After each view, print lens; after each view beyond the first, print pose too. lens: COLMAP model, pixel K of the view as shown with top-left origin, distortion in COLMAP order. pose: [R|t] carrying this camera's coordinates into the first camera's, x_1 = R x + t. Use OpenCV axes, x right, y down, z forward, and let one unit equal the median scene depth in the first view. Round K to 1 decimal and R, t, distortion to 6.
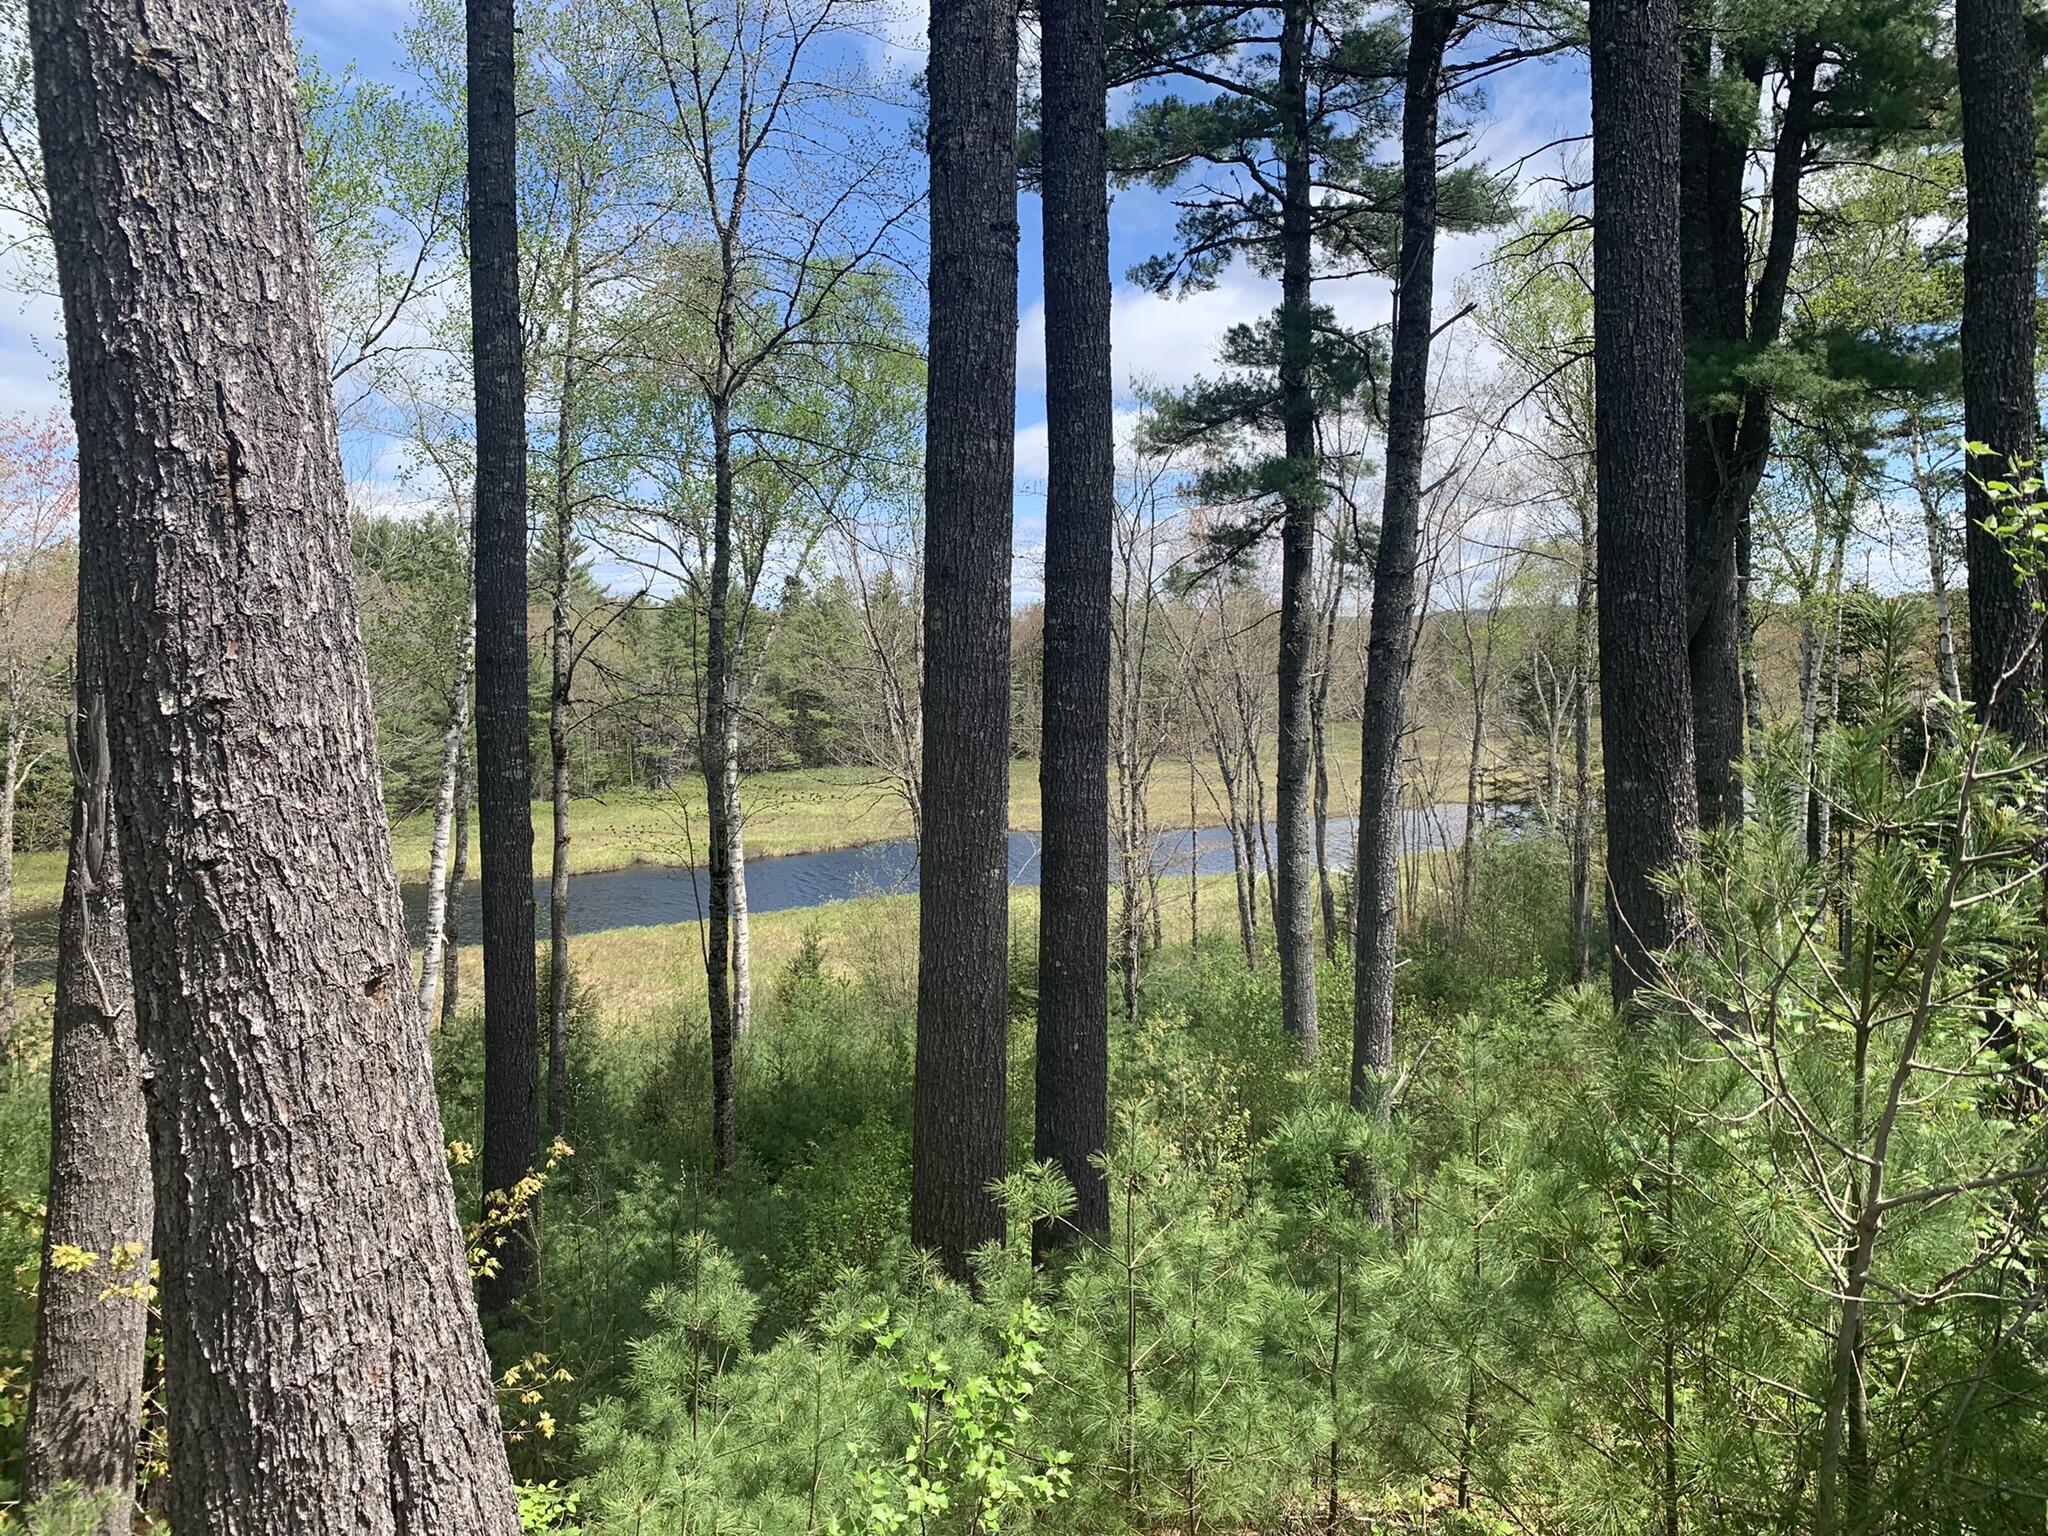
lens RADIAL K [[1594.8, 0, 1021.1], [0, 1594.8, 758.0], [0, 0, 1]] dist [0.056143, -0.086554]
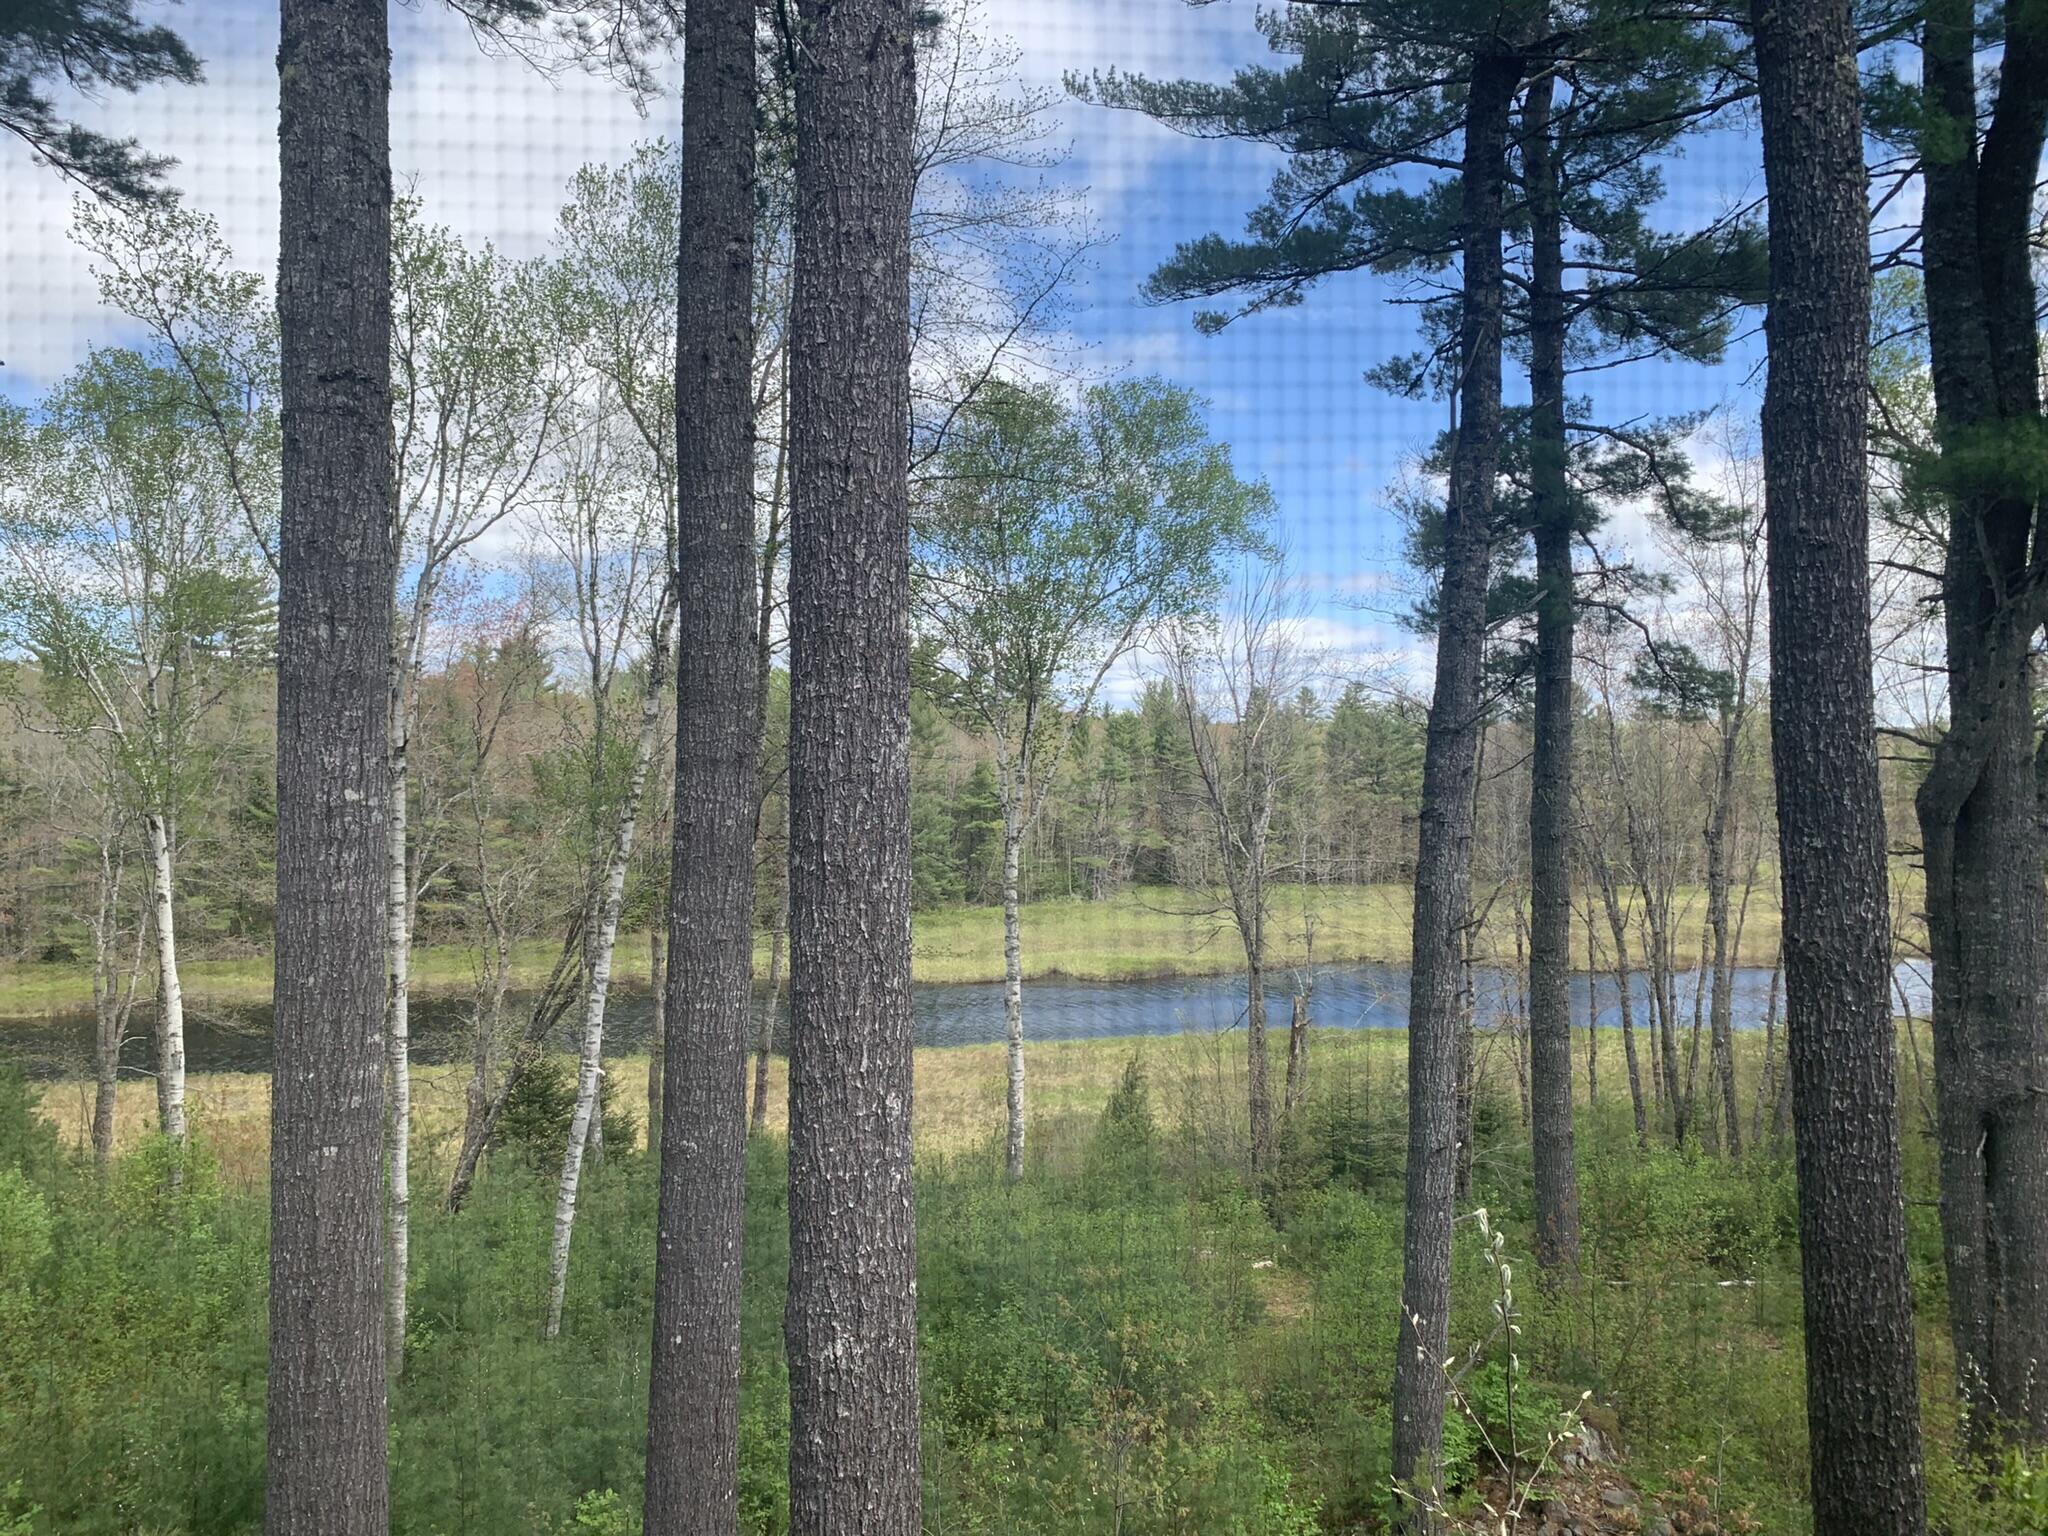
lens RADIAL K [[1594.8, 0, 1021.1], [0, 1594.8, 758.0], [0, 0, 1]] dist [0.056143, -0.086554]
pose [[0.952962, 0.007557, -0.302994, 0.165354], [-0.027870, 0.997639, -0.062771, -0.025840], [0.301805, 0.068263, 0.950923, 0.092119]]
